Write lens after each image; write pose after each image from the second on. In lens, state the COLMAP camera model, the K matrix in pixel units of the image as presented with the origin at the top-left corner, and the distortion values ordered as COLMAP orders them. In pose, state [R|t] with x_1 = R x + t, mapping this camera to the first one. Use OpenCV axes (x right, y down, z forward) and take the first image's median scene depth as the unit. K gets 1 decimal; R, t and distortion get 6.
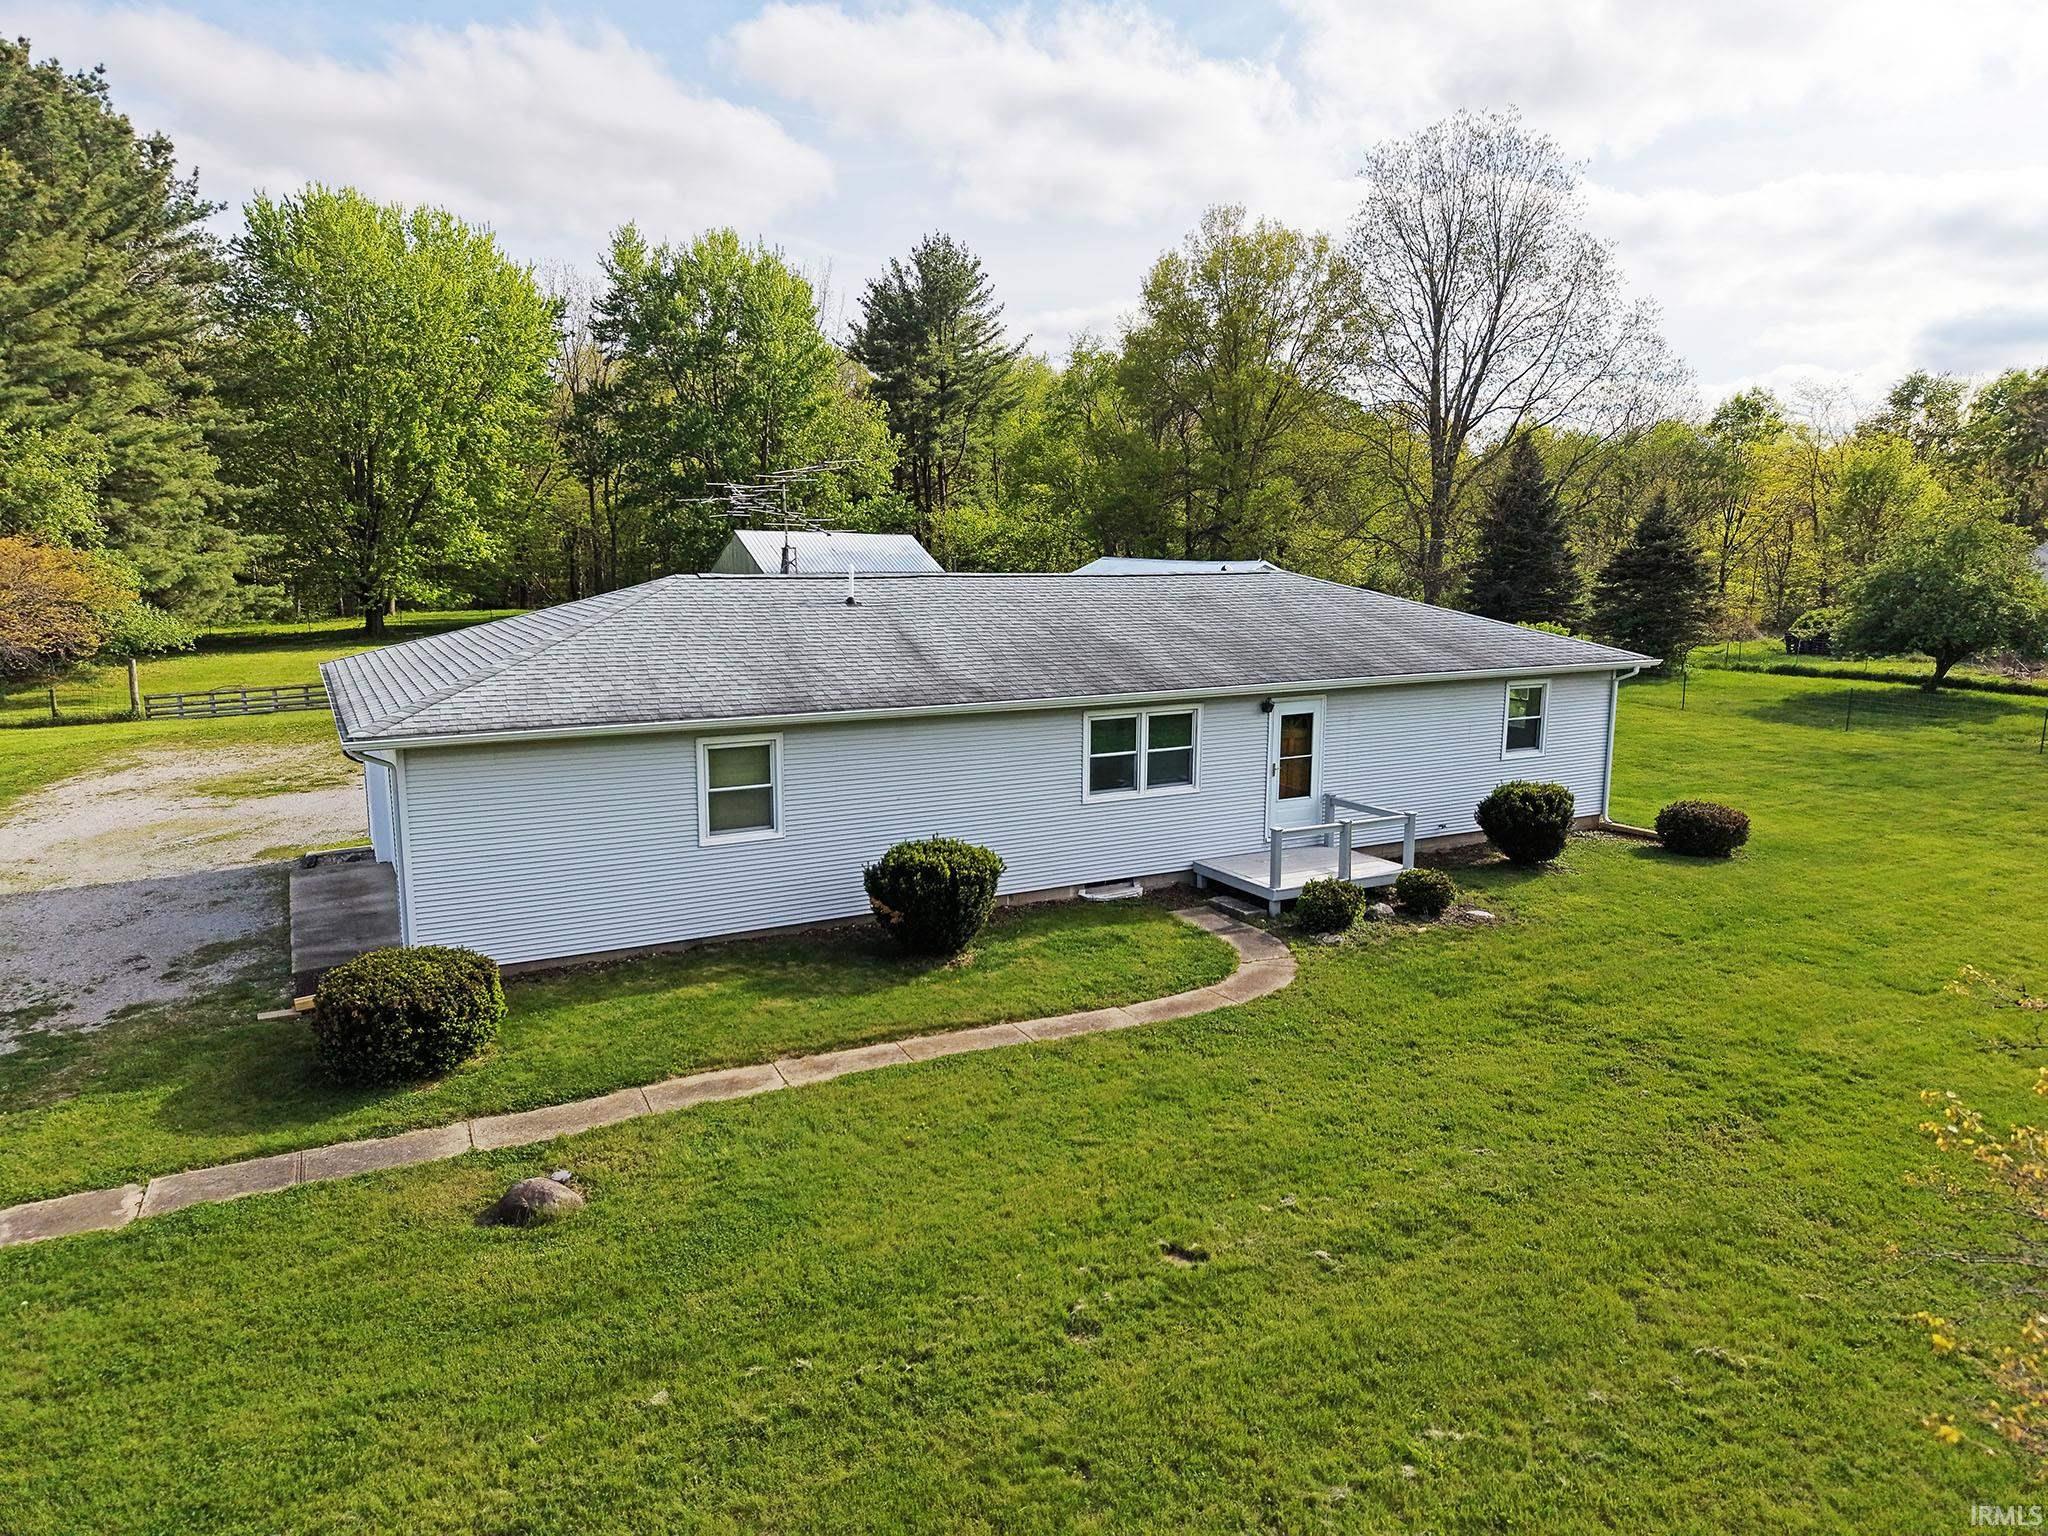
lens RADIAL K [[1288.6, 0, 1018.3], [0, 1288.6, 764.7], [0, 0, 1]] dist [-0.009116, -0.003625]
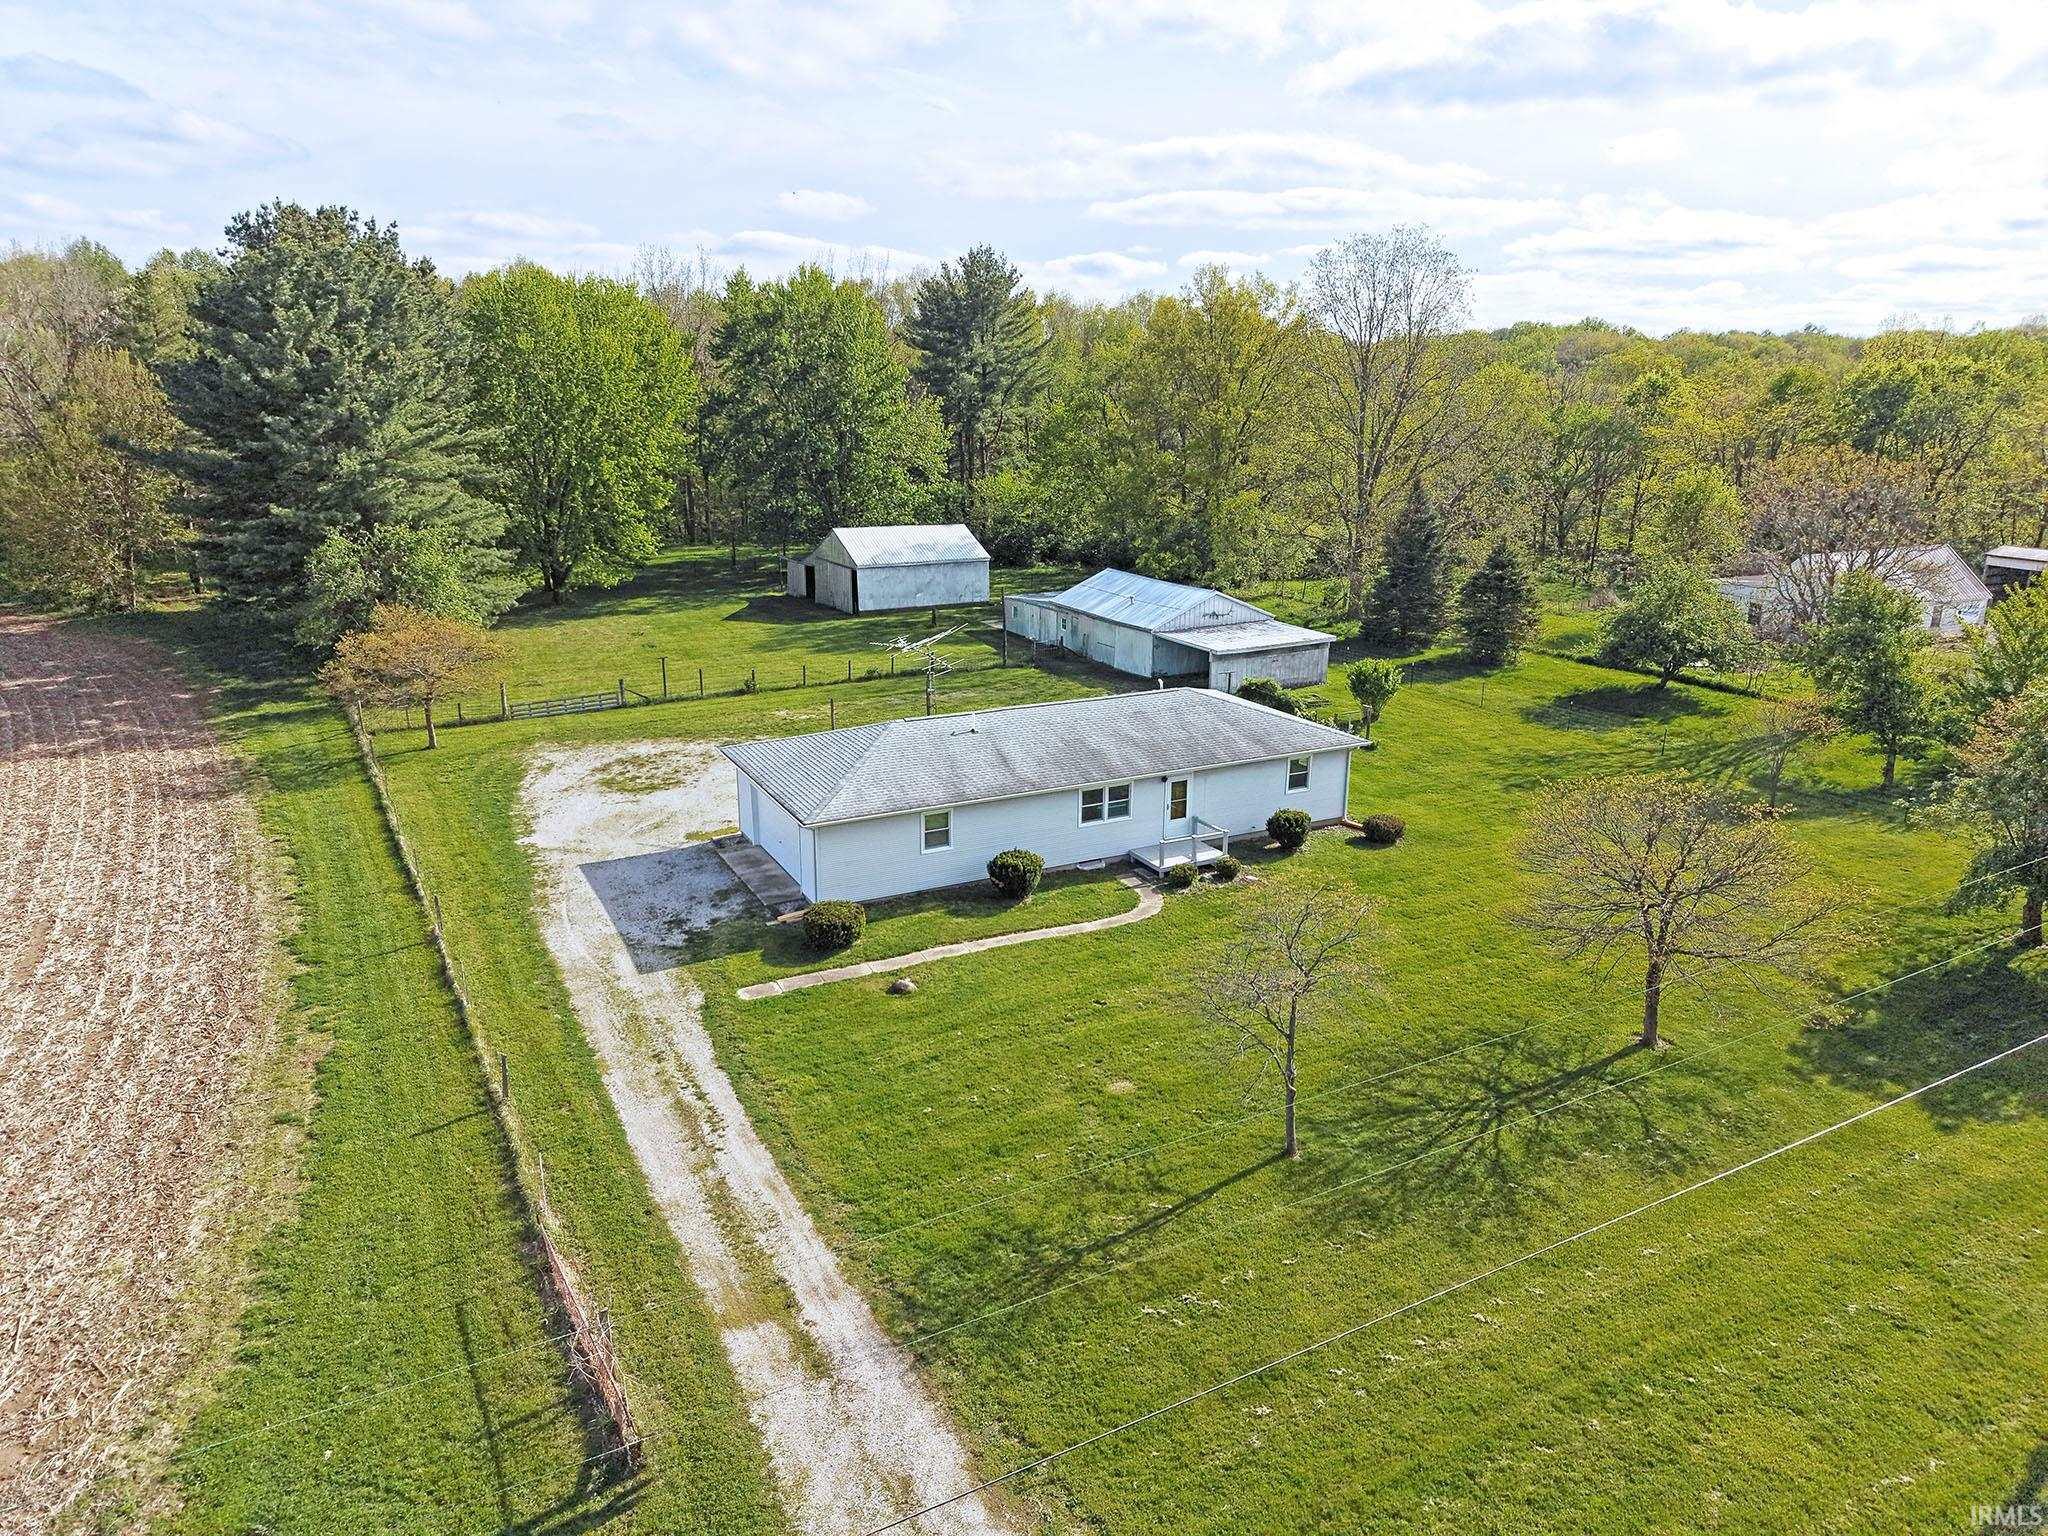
lens RADIAL K [[1288.6, 0, 1028.0], [0, 1288.6, 770.1], [0, 0, 1]] dist [-0.009116, -0.003625]
pose [[0.999929, 0.008449, -0.008398, -0.020165], [-0.007375, 0.992681, 0.120544, -0.342209], [0.009355, -0.120474, 0.992672, -1.233720]]
